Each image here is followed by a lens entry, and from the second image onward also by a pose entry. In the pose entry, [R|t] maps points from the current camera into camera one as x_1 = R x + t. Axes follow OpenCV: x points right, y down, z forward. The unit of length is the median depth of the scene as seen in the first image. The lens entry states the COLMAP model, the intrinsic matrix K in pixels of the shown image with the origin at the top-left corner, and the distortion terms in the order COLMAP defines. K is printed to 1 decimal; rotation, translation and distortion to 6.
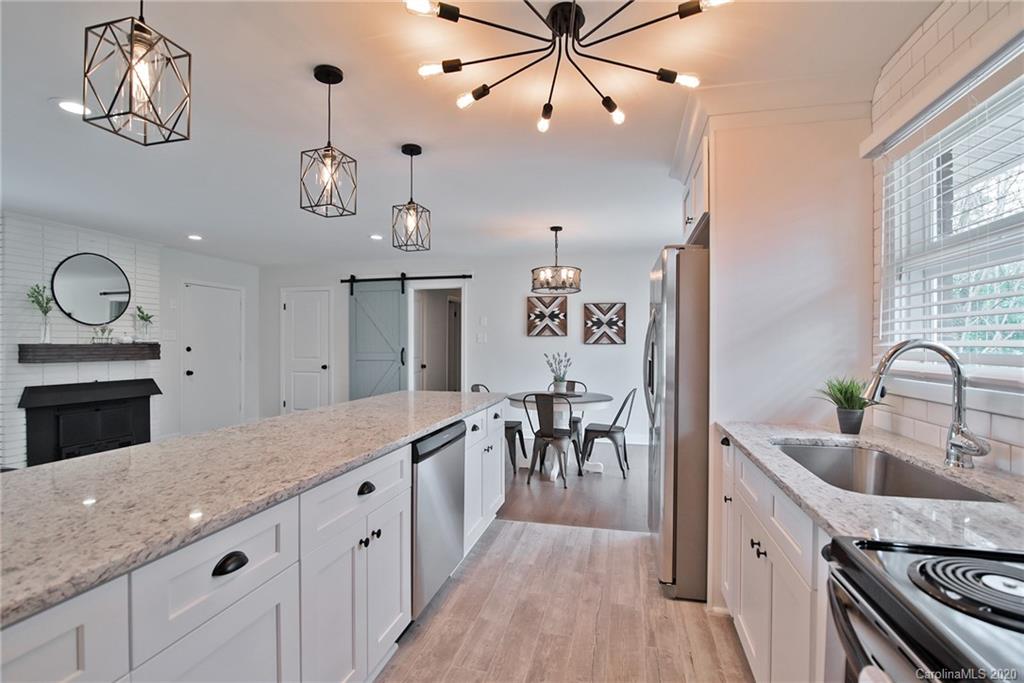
lens RADIAL K [[483.2, 0, 513.0], [0, 483.2, 346.2], [0, 0, 1]] dist [-0.023076, 0.000416]
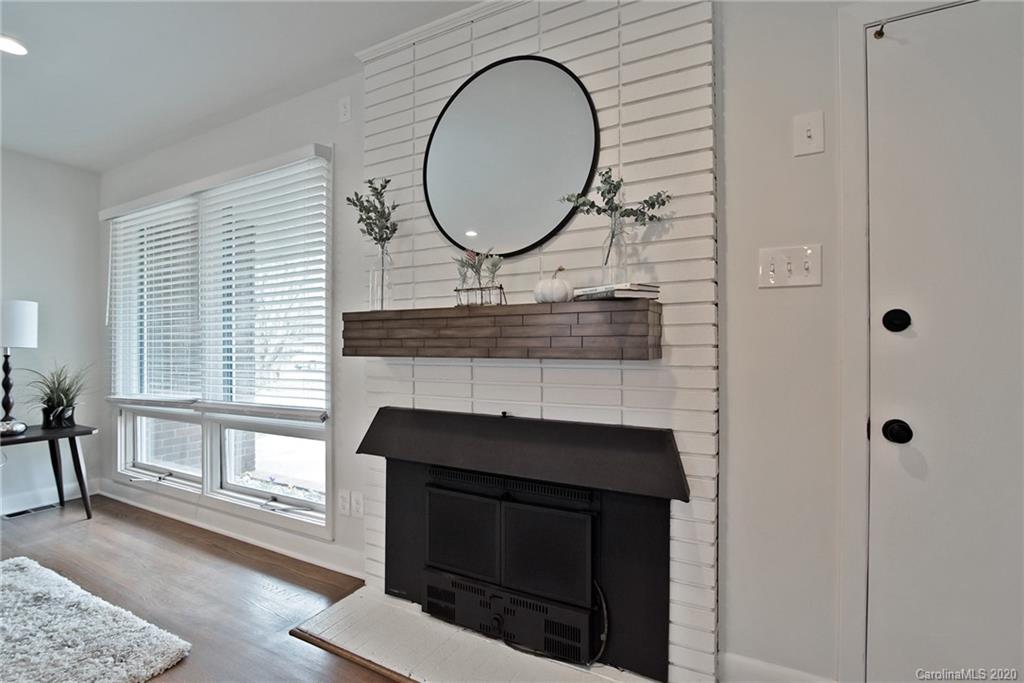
lens RADIAL K [[483.2, 0, 513.0], [0, 483.2, 346.2], [0, 0, 1]] dist [-0.023076, 0.000416]
pose [[-0.267110, -0.001234, -0.963665, -0.475850], [-0.004787, 0.999989, 0.000047, 0.019956], [0.963654, 0.004625, -0.267113, 0.985340]]
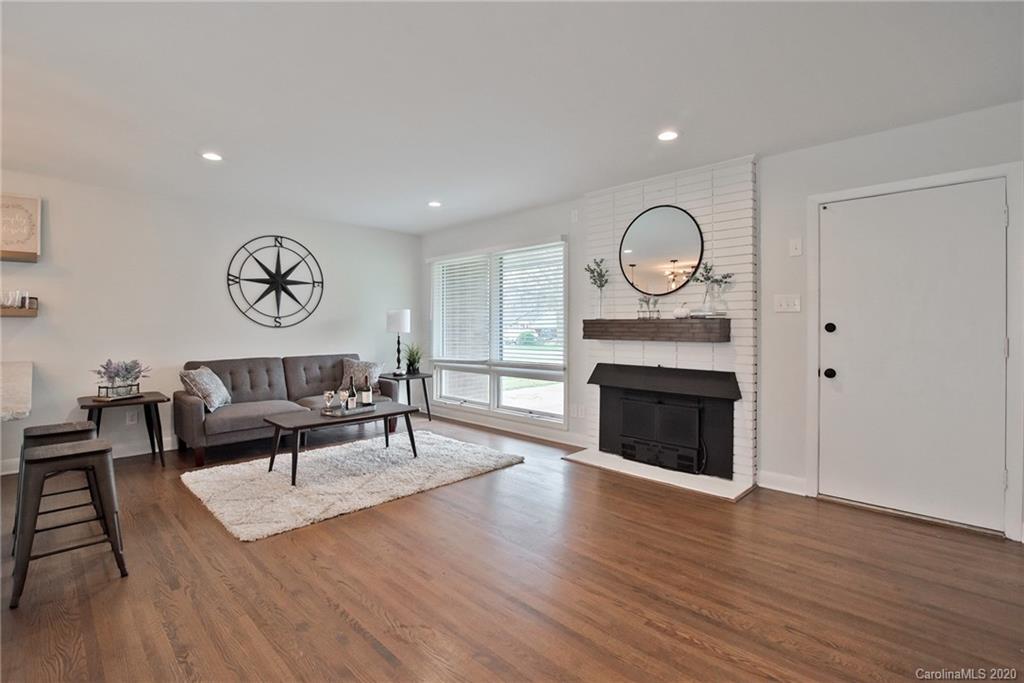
lens RADIAL K [[472.6, 0, 519.7], [0, 472.6, 325.5], [0, 0, 1]] dist [-0.019019, -0.000237]
pose [[-0.507927, -0.001330, -0.861399, -0.063516], [-0.006919, 0.999973, 0.002536, 0.004261], [0.861372, 0.007248, -0.507922, 1.073939]]
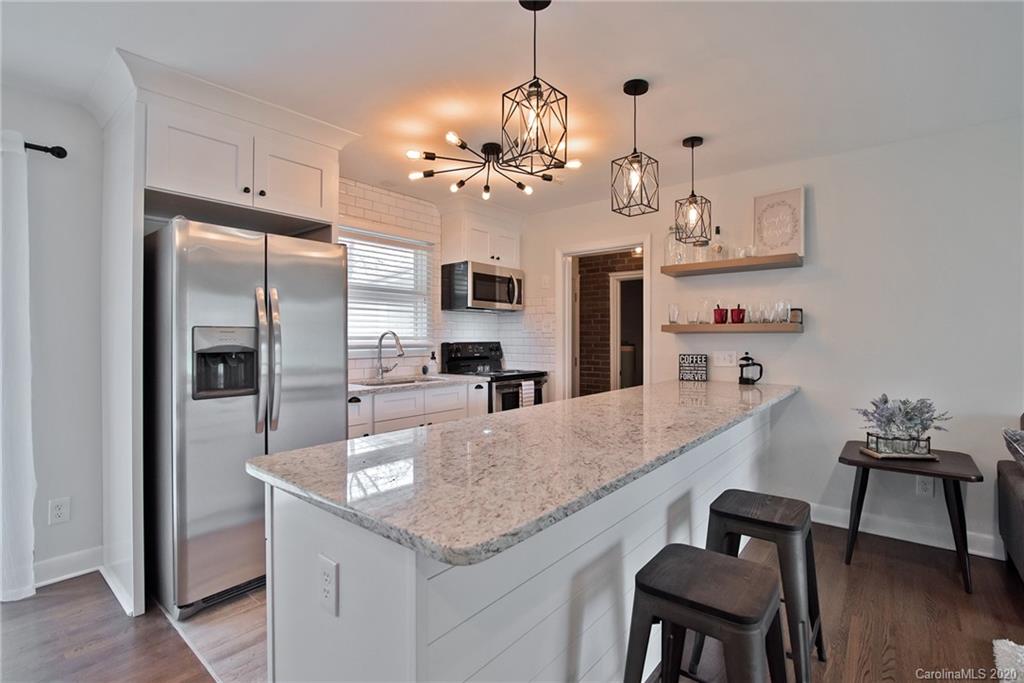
lens RADIAL K [[469.3, 0, 508.0], [0, 469.3, 335.9], [0, 0, 1]] dist [-0.017473, 0.000098]
pose [[-0.898758, -0.001779, 0.438441, -0.217257], [-0.000241, 0.999994, 0.003565, 0.000933], [-0.438445, 0.003099, -0.898753, 0.774606]]
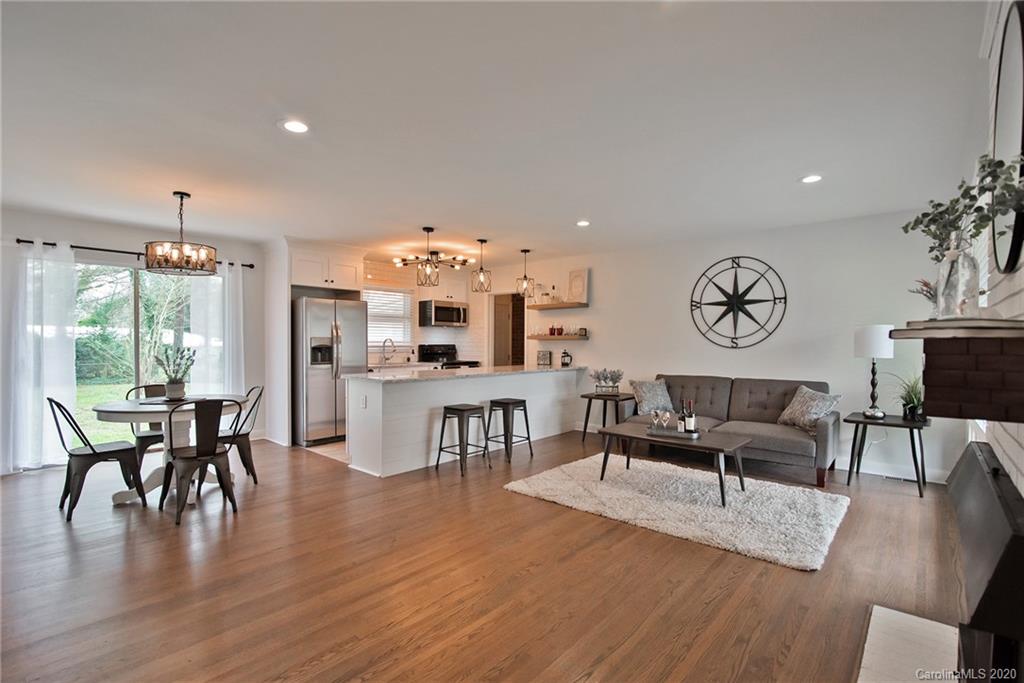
lens RADIAL K [[457.7, 0, 506.0], [0, 457.7, 347.5], [0, 0, 1]] dist [-0.026318, 0.001055]
pose [[-0.884690, -0.010984, 0.466050, -0.640270], [-0.002977, 0.999835, 0.017913, -0.002113], [-0.466170, 0.014460, -0.884577, 1.205840]]
